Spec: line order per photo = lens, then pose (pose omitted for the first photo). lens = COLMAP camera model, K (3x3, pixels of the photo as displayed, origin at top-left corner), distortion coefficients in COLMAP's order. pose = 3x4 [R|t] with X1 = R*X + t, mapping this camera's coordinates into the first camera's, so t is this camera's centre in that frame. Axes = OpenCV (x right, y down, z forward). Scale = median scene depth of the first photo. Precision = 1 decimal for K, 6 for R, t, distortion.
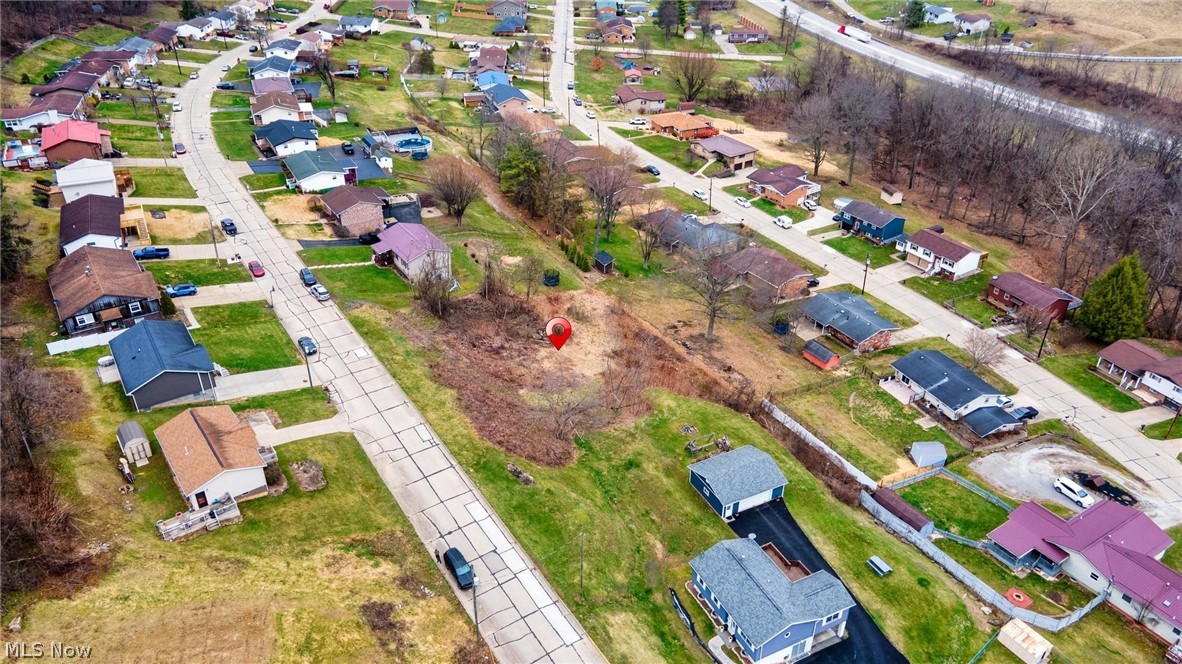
lens RADIAL K [[861.1, 0, 589.7], [0, 861.1, 321.3], [0, 0, 1]] dist [0.040242, 0.004975]
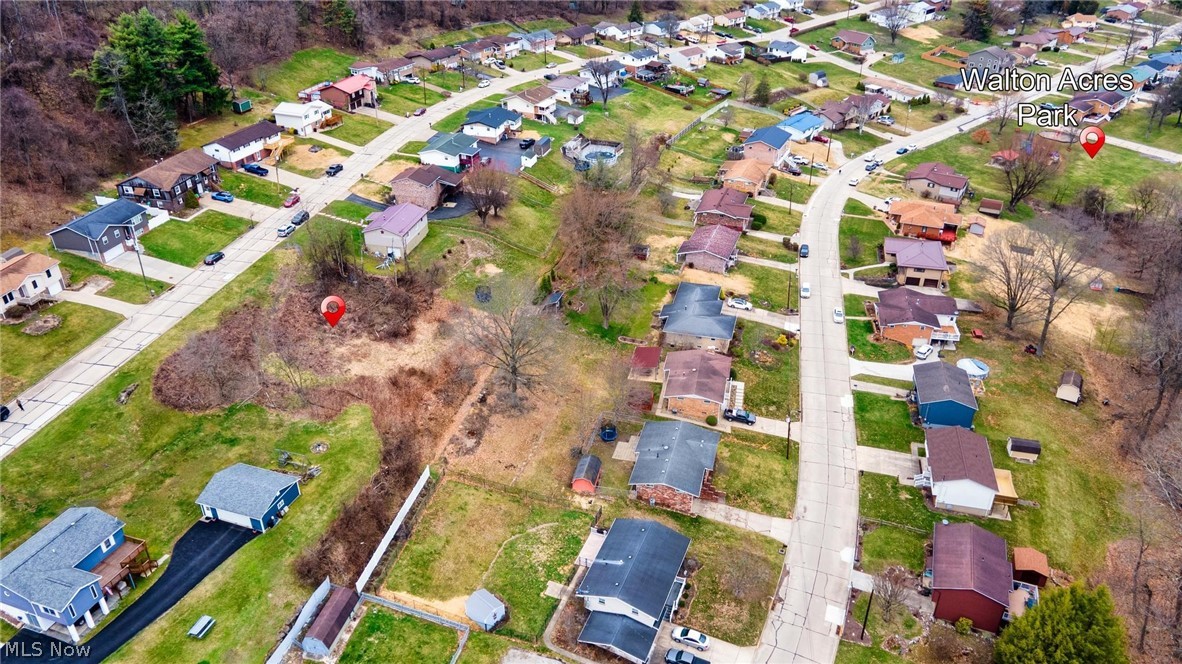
lens RADIAL K [[858.5, 0, 588.5], [0, 858.5, 329.7], [0, 0, 1]] dist [0.025490, 0.041702]
pose [[0.686703, 0.358899, -0.632163, 0.752003], [-0.366860, 0.921859, 0.124858, -0.198601], [0.627577, 0.146175, 0.764709, 0.331692]]
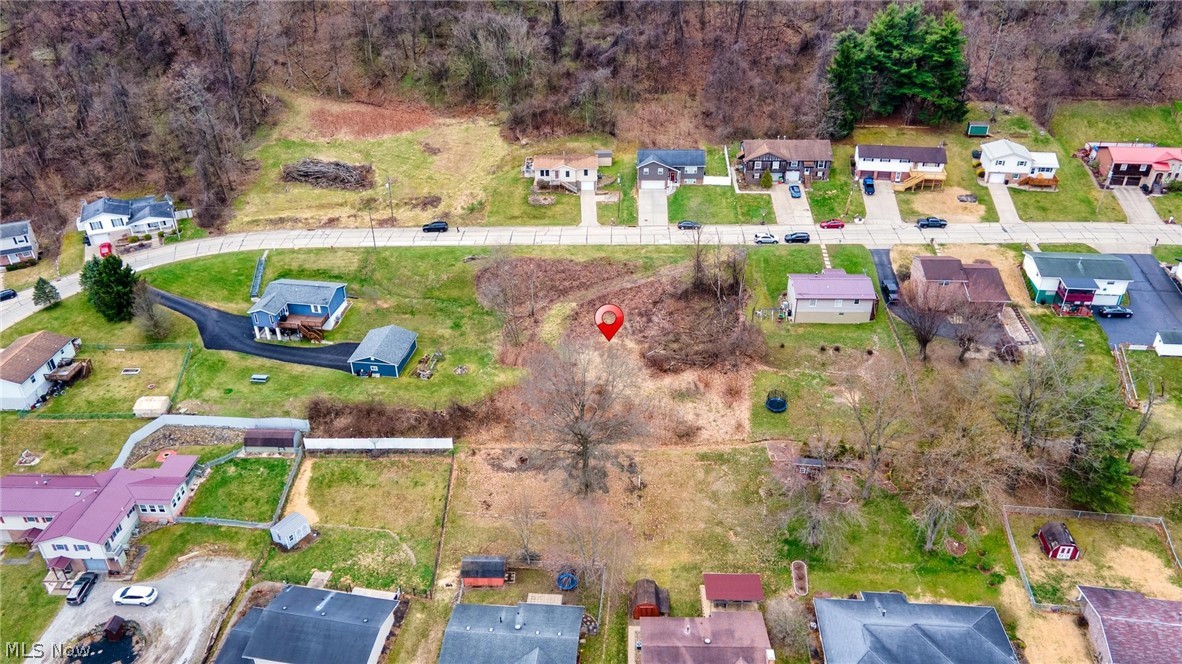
lens RADIAL K [[858.5, 0, 588.5], [0, 858.5, 329.7], [0, 0, 1]] dist [0.025490, 0.041702]
pose [[-0.586895, 0.414735, -0.695376, 0.639029], [-0.411744, 0.586621, 0.697383, -0.625784], [0.697152, 0.695608, -0.173520, 1.044820]]
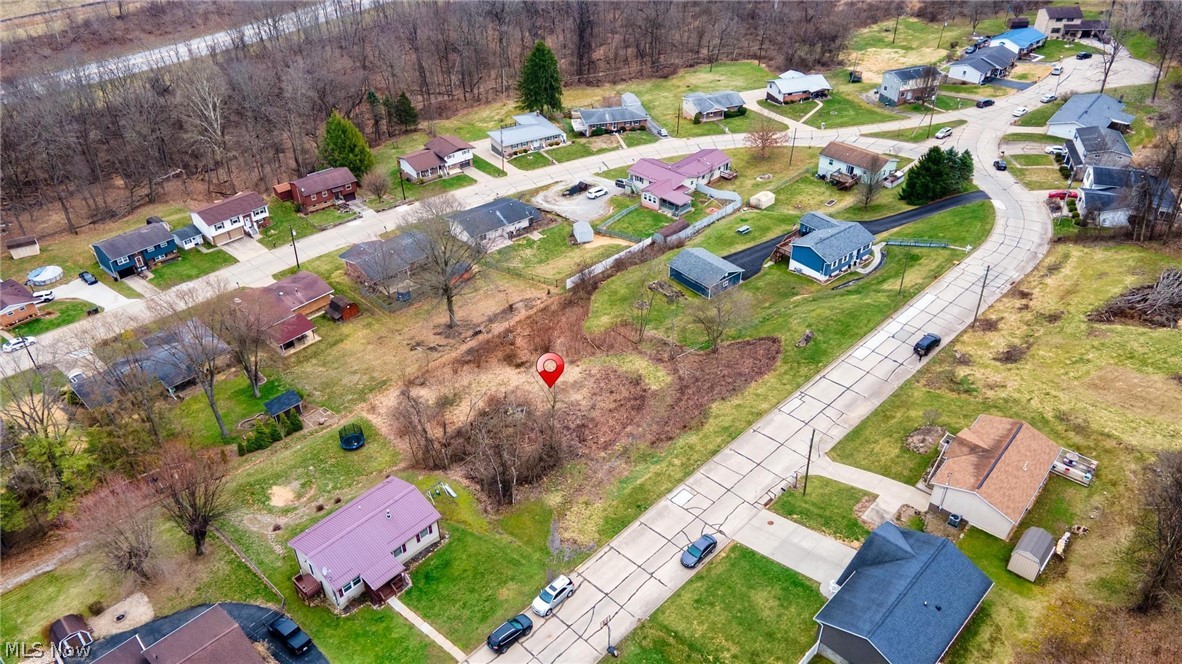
lens RADIAL K [[858.5, 0, 588.5], [0, 858.5, 329.7], [0, 0, 1]] dist [0.025490, 0.041702]
pose [[-0.221028, -0.568537, 0.792409, -0.636643], [0.509725, 0.625355, 0.590857, -0.452783], [-0.831461, 0.534506, 0.151577, 0.740690]]
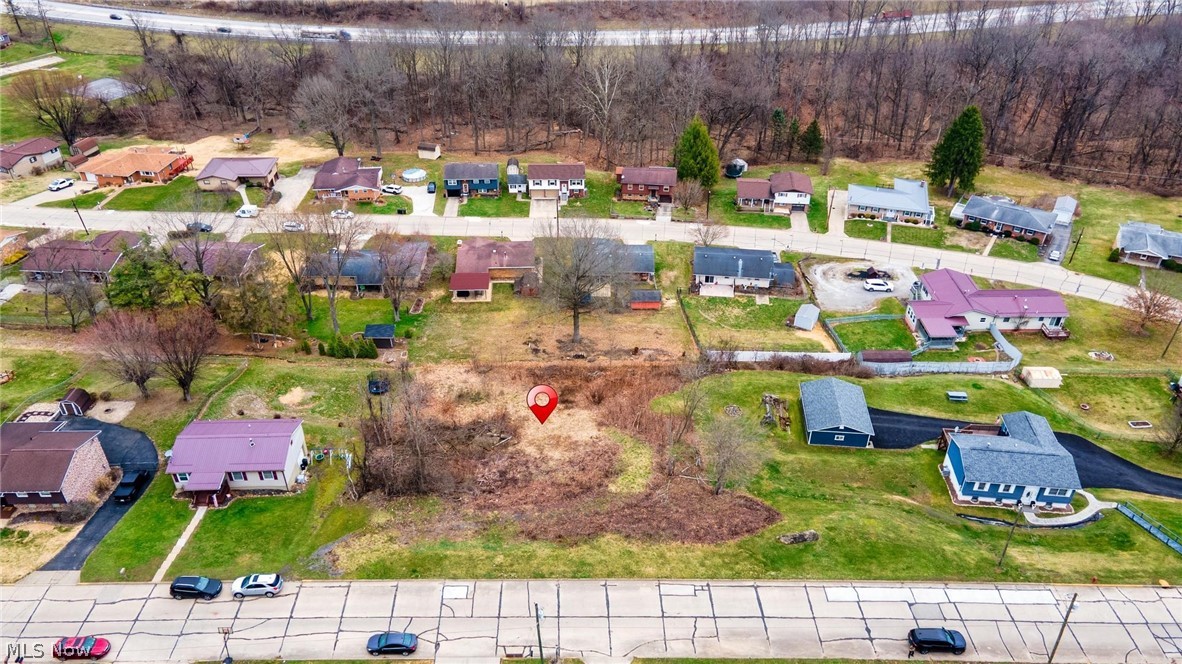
lens RADIAL K [[858.5, 0, 588.5], [0, 858.5, 329.7], [0, 0, 1]] dist [0.025490, 0.041702]
pose [[0.530423, -0.489098, 0.692412, -0.483882], [0.439546, 0.857087, 0.268704, -0.229915], [-0.724880, 0.161820, 0.669599, 0.376244]]
